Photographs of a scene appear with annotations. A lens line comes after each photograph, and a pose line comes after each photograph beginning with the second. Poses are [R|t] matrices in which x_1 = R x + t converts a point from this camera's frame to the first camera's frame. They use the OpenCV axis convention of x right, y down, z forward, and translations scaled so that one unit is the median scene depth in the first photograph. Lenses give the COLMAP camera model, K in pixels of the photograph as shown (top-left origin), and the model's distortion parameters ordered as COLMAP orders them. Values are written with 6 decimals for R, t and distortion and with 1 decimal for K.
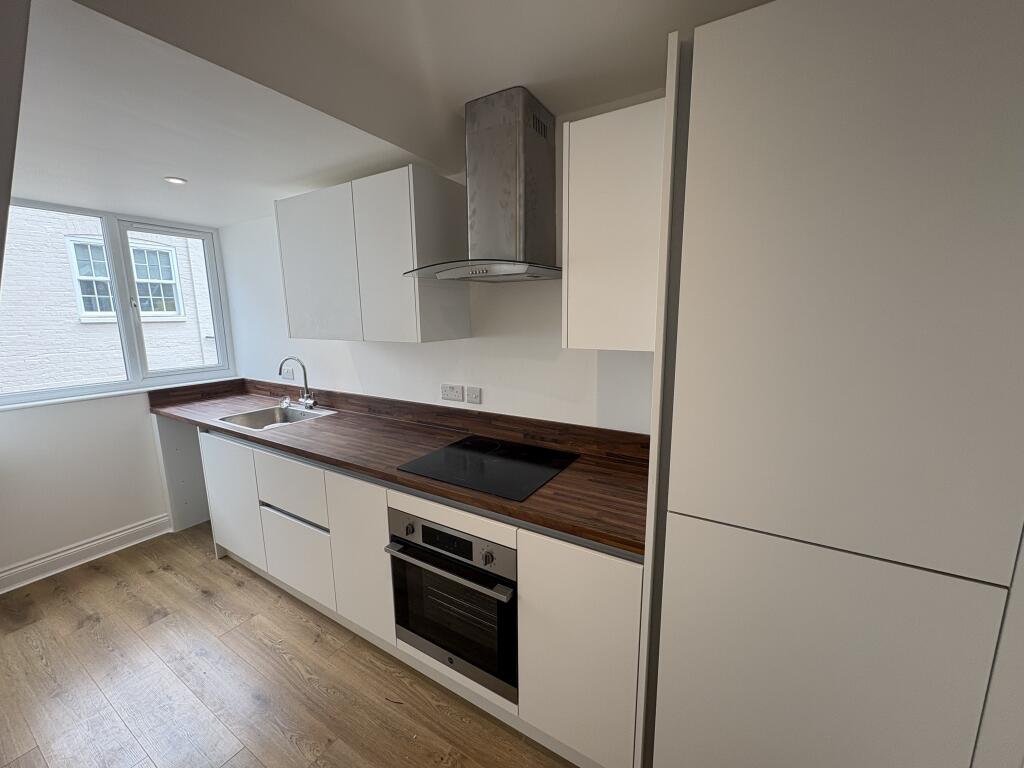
lens RADIAL K [[428.4, 0, 512.0], [0, 428.4, 384.0], [0, 0, 1]] dist [-0.001310, -0.000170]
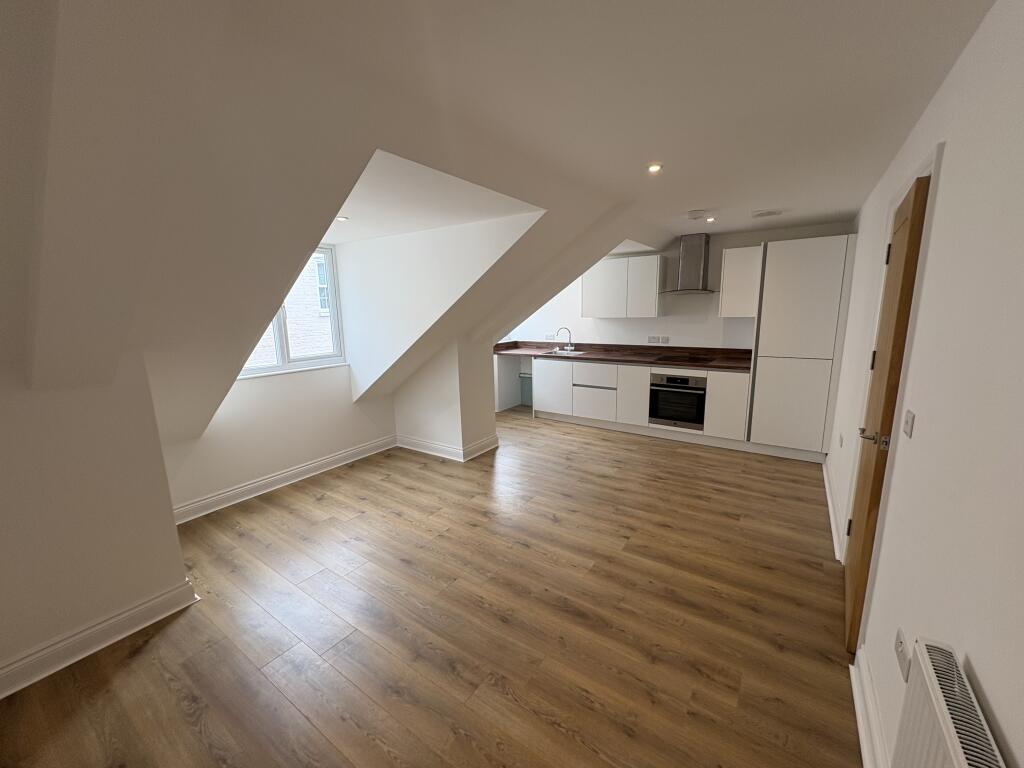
lens RADIAL K [[407.8, 0, 512.0], [0, 407.8, 384.0], [0, 0, 1]] dist [-0.001368, -0.000288]
pose [[0.999989, 0.004068, -0.002233, -0.969237], [-0.004053, 0.999969, 0.006787, 0.270212], [0.002260, -0.006778, 0.999974, -1.404745]]
